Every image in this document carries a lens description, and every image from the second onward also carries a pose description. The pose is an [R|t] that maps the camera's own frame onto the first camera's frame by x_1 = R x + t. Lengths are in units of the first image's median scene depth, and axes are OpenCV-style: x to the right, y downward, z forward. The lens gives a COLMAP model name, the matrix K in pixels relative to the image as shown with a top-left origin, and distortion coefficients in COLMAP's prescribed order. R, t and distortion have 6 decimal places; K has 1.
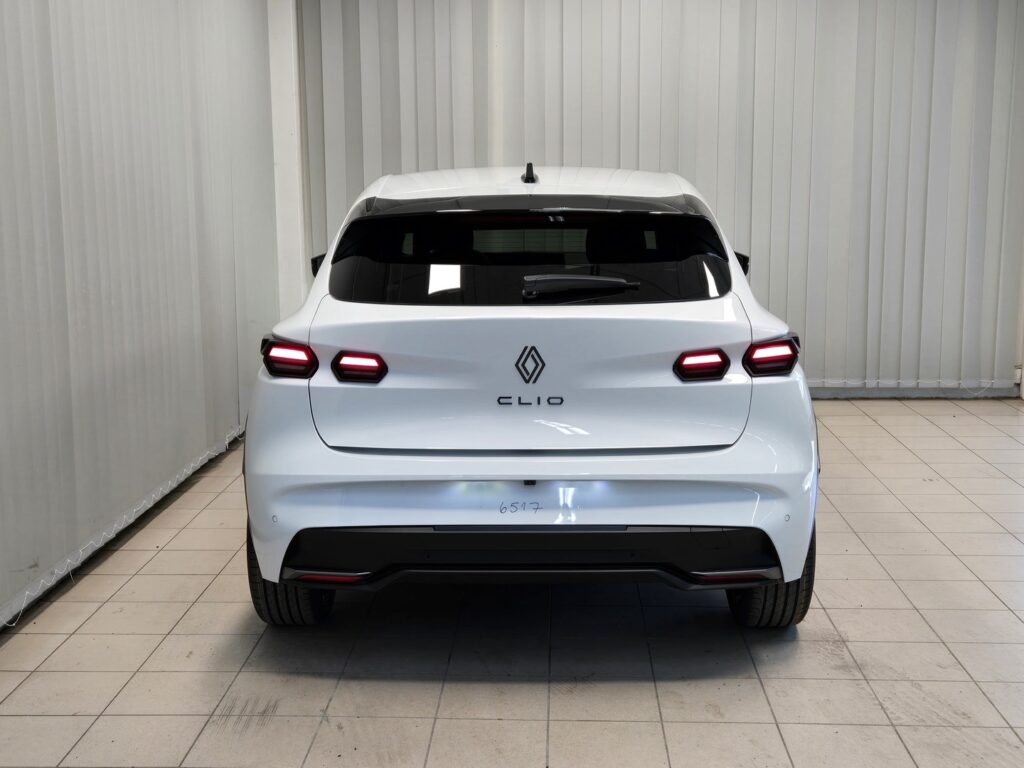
lens RADIAL K [[1334.1, 0, 513.0], [0, 1334.1, 359.6], [0, 0, 1]] dist [0.009414, -0.018457]
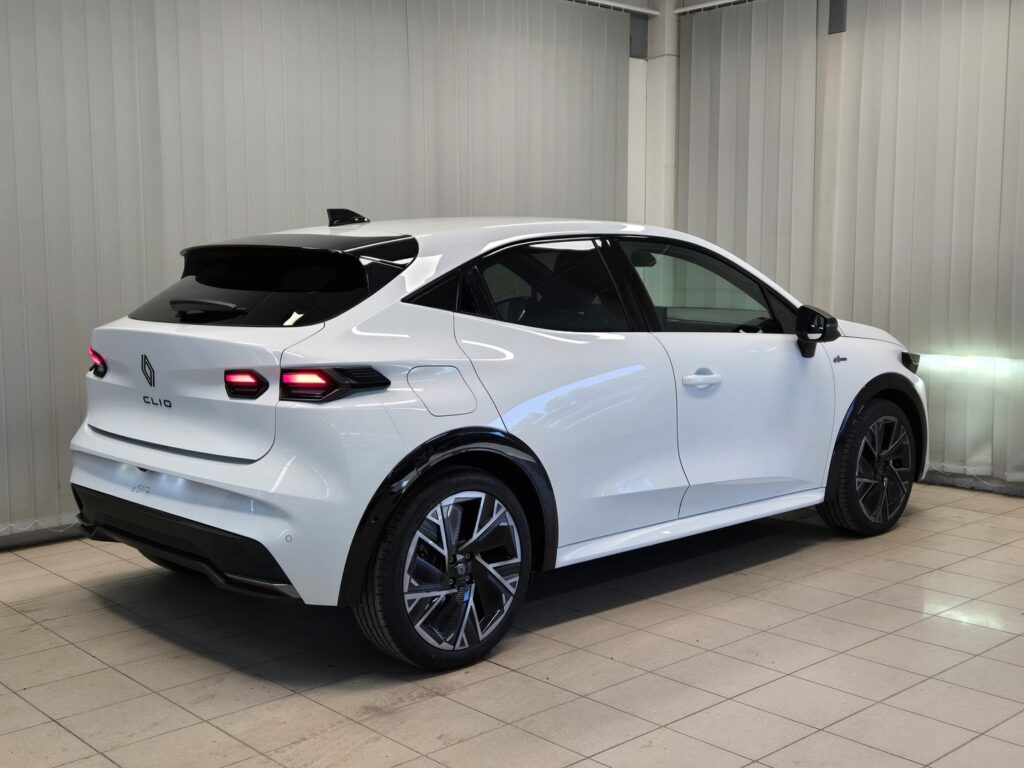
lens RADIAL K [[1180.4, 0, 512.0], [0, 1180.4, 384.0], [0, 0, 1]] dist [0.016210, 0.011404]
pose [[0.703754, 0.078142, -0.706133, 0.944386], [-0.107016, 0.994252, 0.003371, -0.021584], [0.702338, 0.073195, 0.708071, 0.453806]]
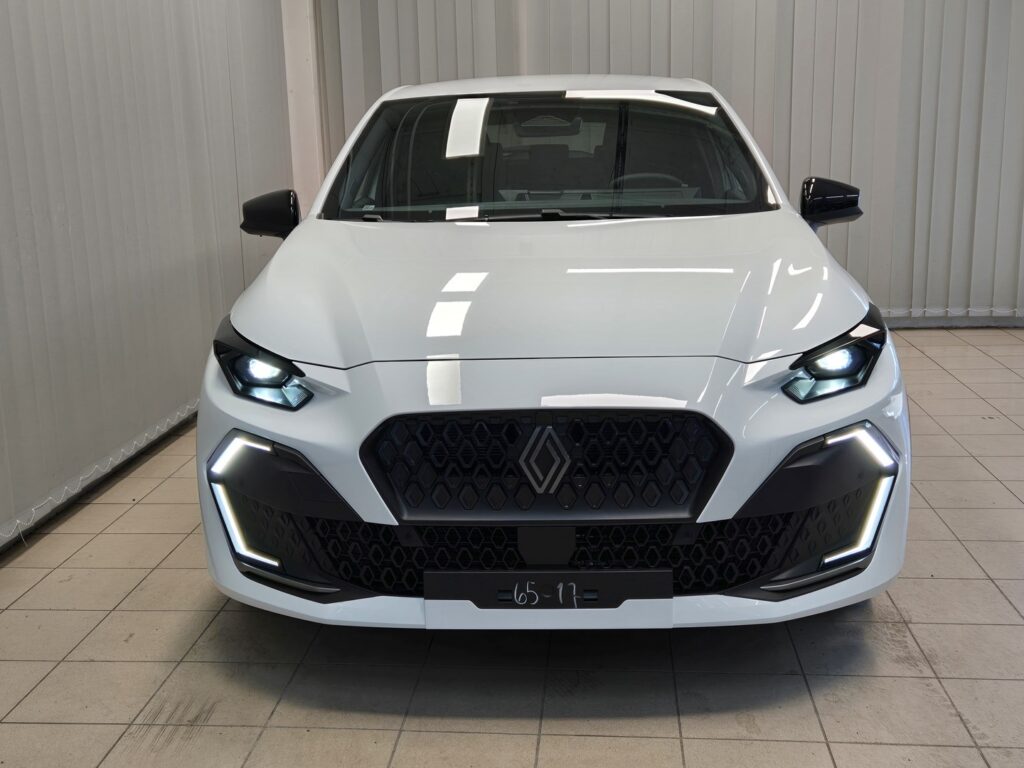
lens RADIAL K [[1180.4, 0, 512.0], [0, 1180.4, 384.0], [0, 0, 1]] dist [0.016210, 0.011404]
pose [[0.998707, -0.007729, -0.050249, 0.044886], [0.011441, 0.997192, 0.074010, 0.006090], [0.049536, -0.074490, 0.995991, 0.288909]]
